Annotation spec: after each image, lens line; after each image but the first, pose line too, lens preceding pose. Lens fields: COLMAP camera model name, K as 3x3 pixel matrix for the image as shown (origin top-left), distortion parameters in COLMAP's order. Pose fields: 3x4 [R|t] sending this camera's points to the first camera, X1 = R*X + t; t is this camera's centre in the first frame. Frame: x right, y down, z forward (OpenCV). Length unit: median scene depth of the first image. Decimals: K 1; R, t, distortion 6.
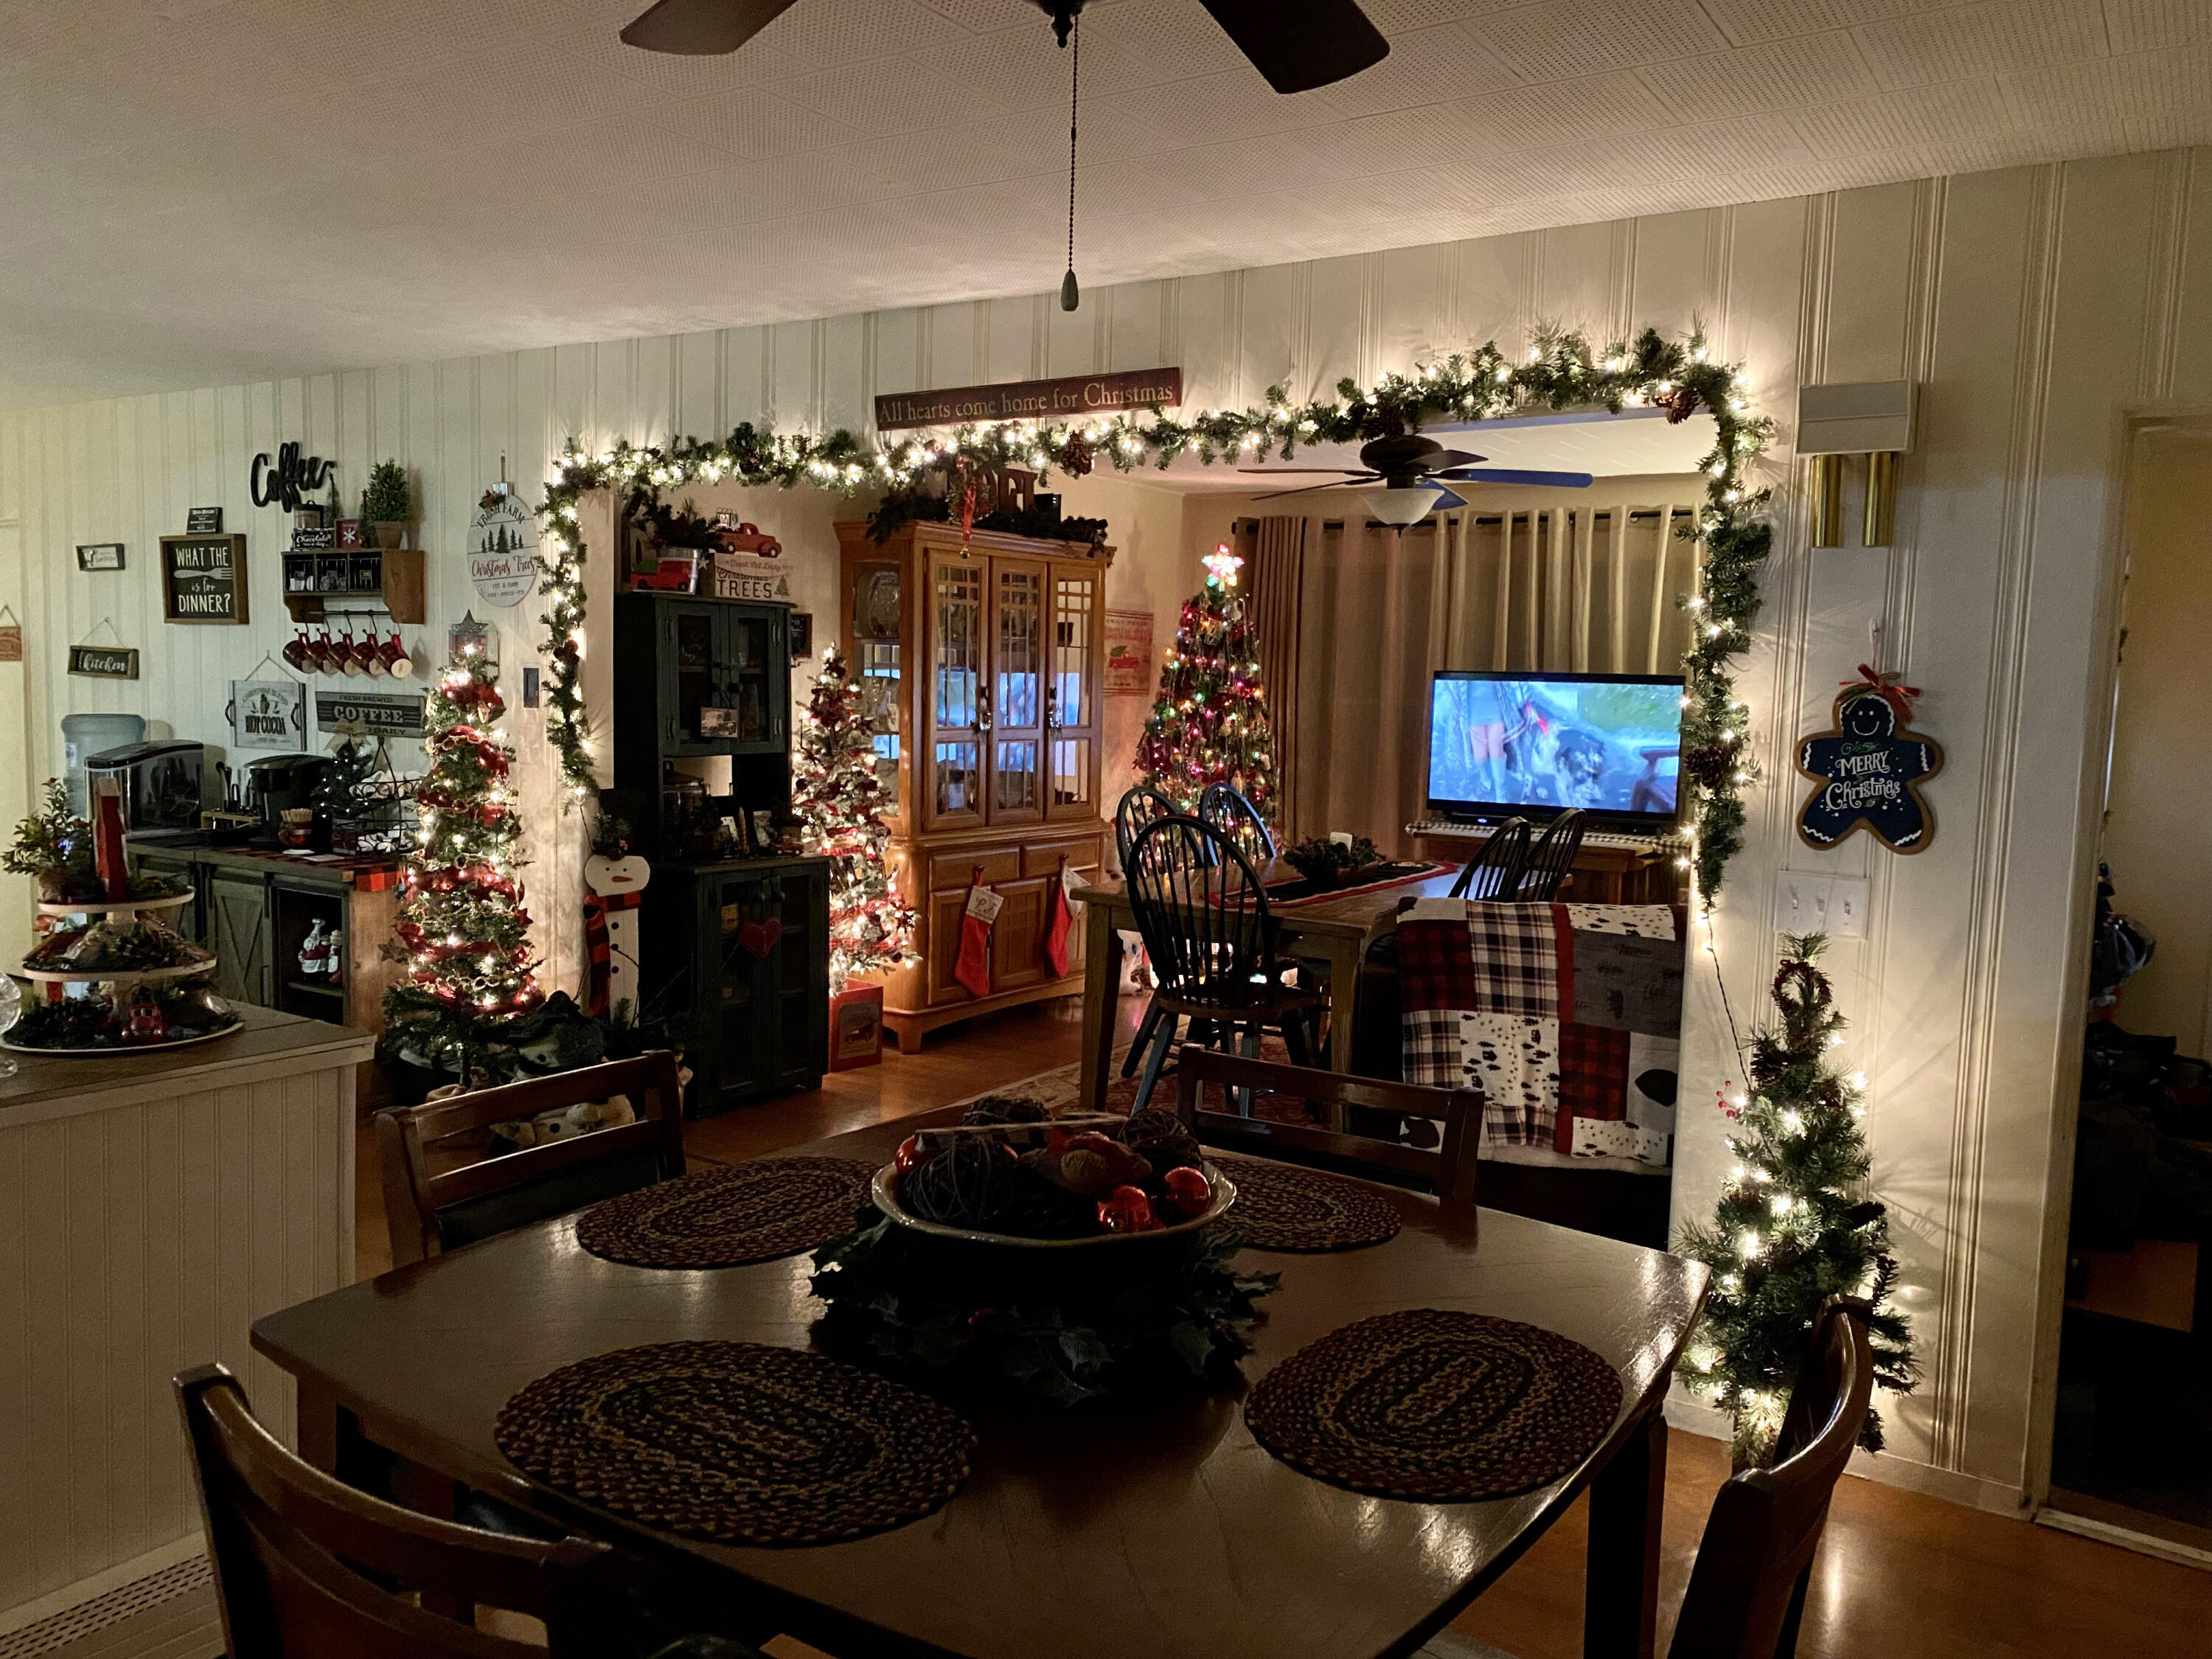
lens RADIAL K [[1708.6, 0, 1106.0], [0, 1708.6, 829.5], [0, 0, 1]] dist [0.055093, -0.096443]
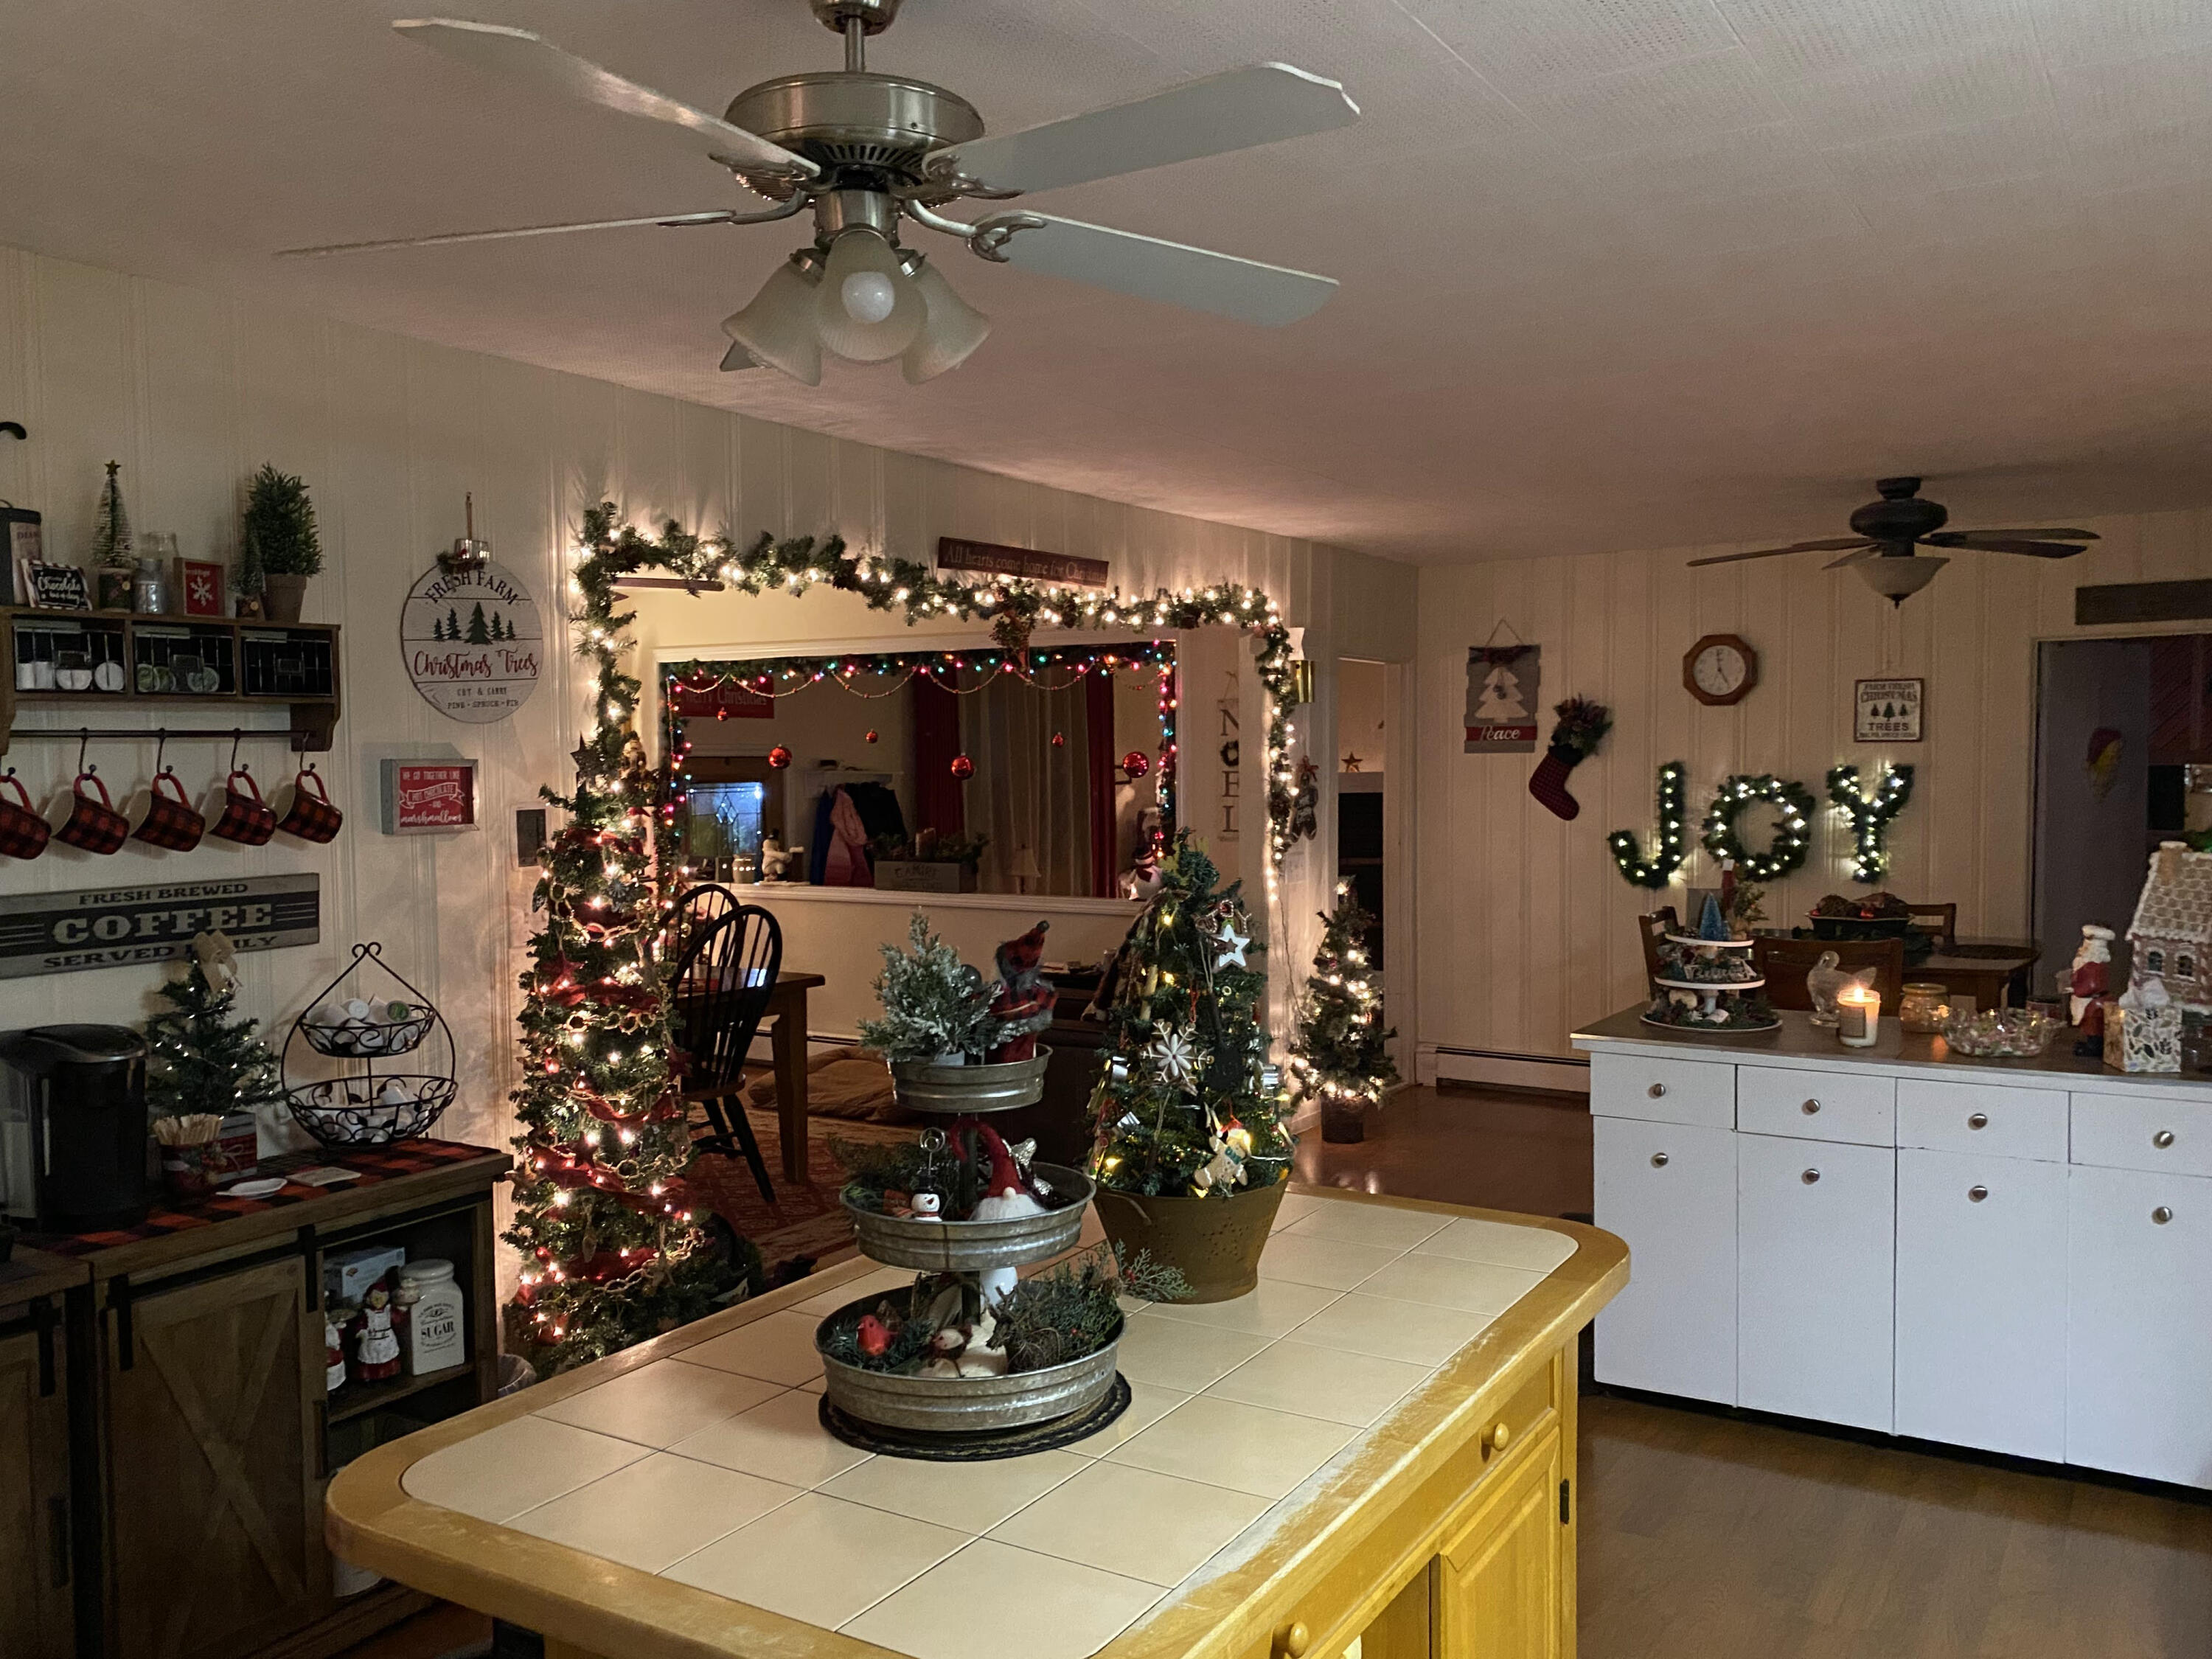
lens RADIAL K [[1774.9, 0, 1111.2], [0, 1774.9, 867.0], [0, 0, 1]] dist [0.000863, 0.127802]
pose [[-0.042438, -0.088012, 0.995215, -1.025070], [0.107324, 0.989947, 0.092122, -0.107214], [-0.993318, 0.110720, -0.032565, 0.753870]]
